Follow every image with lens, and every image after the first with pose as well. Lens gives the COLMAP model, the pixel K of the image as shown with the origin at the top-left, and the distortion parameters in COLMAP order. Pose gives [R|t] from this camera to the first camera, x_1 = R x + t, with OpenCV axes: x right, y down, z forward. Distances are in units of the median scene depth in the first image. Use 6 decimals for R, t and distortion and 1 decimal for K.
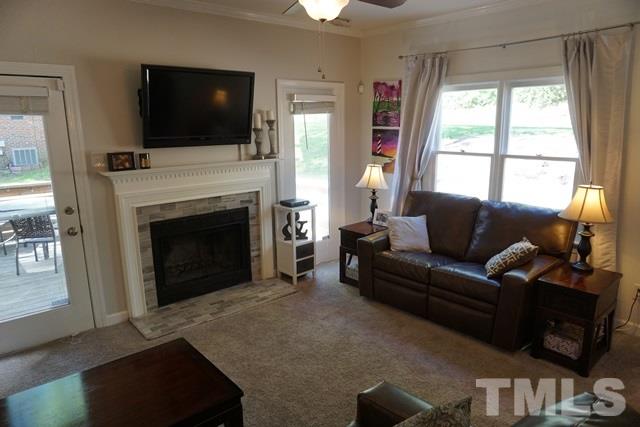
lens RADIAL K [[427.9, 0, 313.7], [0, 427.9, 213.2], [0, 0, 1]] dist [-0.049052, 0.032187]
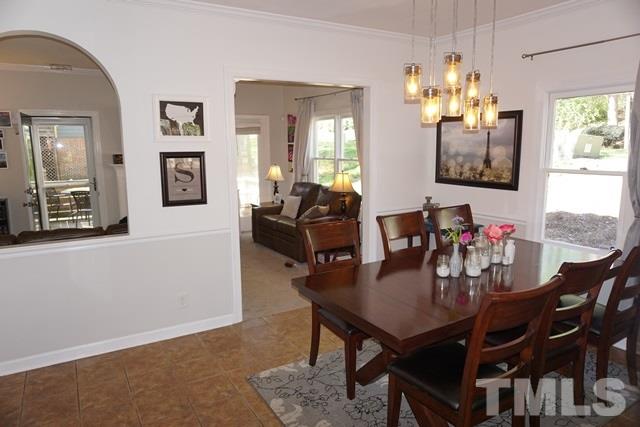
lens RADIAL K [[427.9, 0, 325.3], [0, 427.9, 217.9], [0, 0, 1]] dist [-0.049052, 0.032187]
pose [[0.986430, 0.031330, -0.161168, 0.644773], [-0.037768, 0.998600, -0.037038, 0.149366], [0.159782, 0.042622, 0.986232, -0.608823]]
